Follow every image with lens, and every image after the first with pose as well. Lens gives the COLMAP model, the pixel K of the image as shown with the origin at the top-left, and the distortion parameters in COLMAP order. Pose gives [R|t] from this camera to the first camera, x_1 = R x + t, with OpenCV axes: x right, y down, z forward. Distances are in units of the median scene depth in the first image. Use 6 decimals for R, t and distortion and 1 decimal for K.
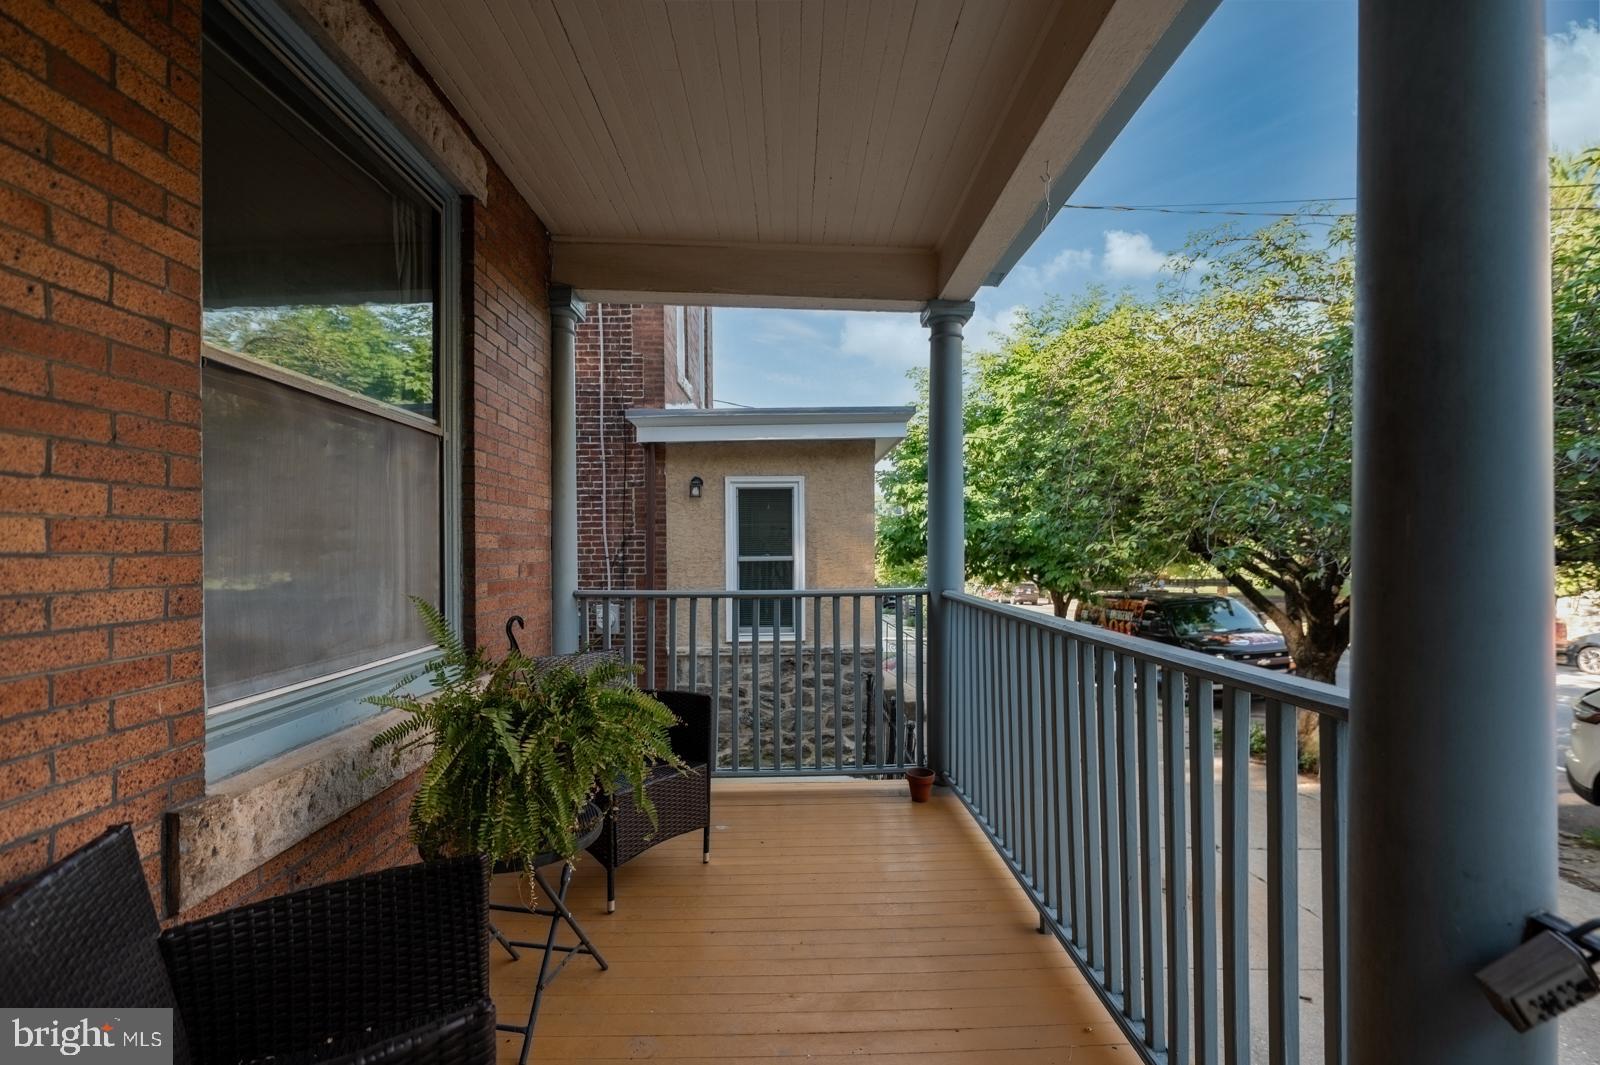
lens RADIAL K [[689.3, 0, 802.5], [0, 689.3, 546.7], [0, 0, 1]] dist [-0.008994, -0.000199]
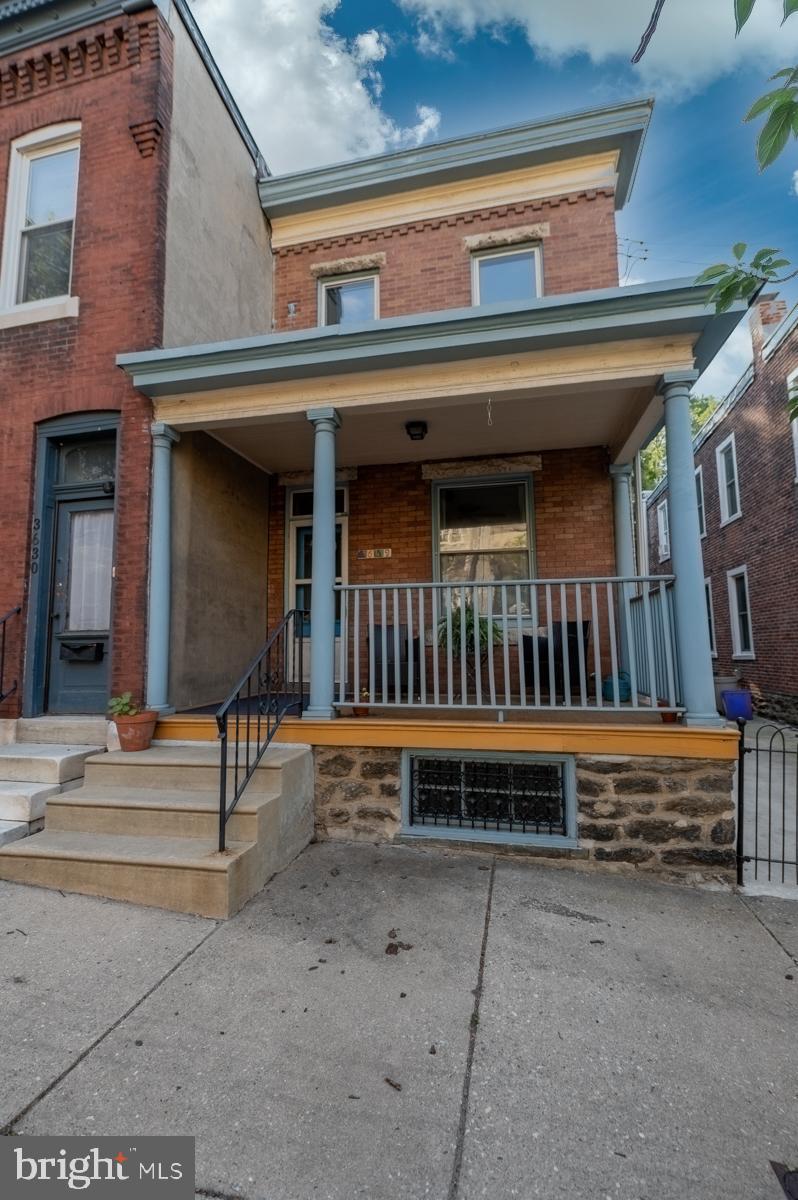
lens RADIAL K [[517.0, 0, 397.6], [0, 517.0, 593.8], [0, 0, 1]] dist [-0.008994, -0.000199]
pose [[-0.250107, -0.103095, -0.962714, 1.865103], [0.009079, 0.994022, -0.108806, 0.292789], [0.968176, -0.035954, -0.247676, 0.969755]]
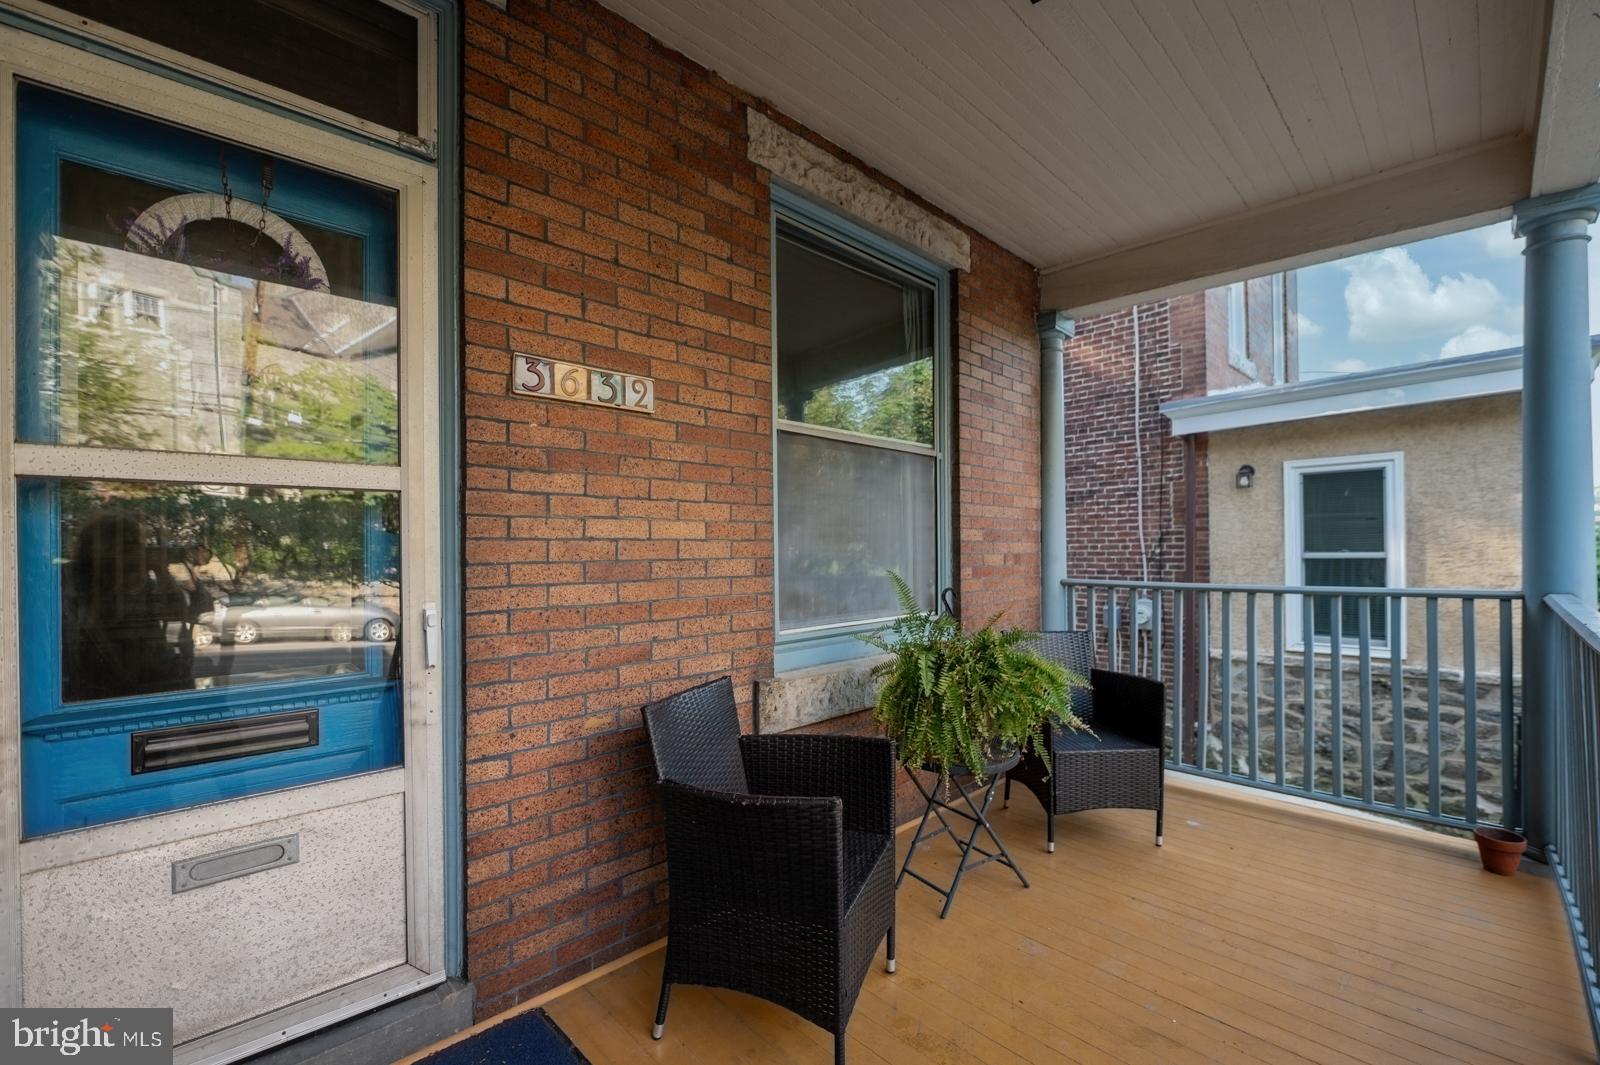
lens RADIAL K [[689.3, 0, 814.9], [0, 689.3, 542.2], [0, 0, 1]] dist [-0.008994, -0.000199]
pose [[0.675095, -0.009768, -0.737666, 0.273635], [0.003193, 0.999942, -0.010318, 0.017297], [0.737723, 0.004610, 0.675087, -0.068363]]
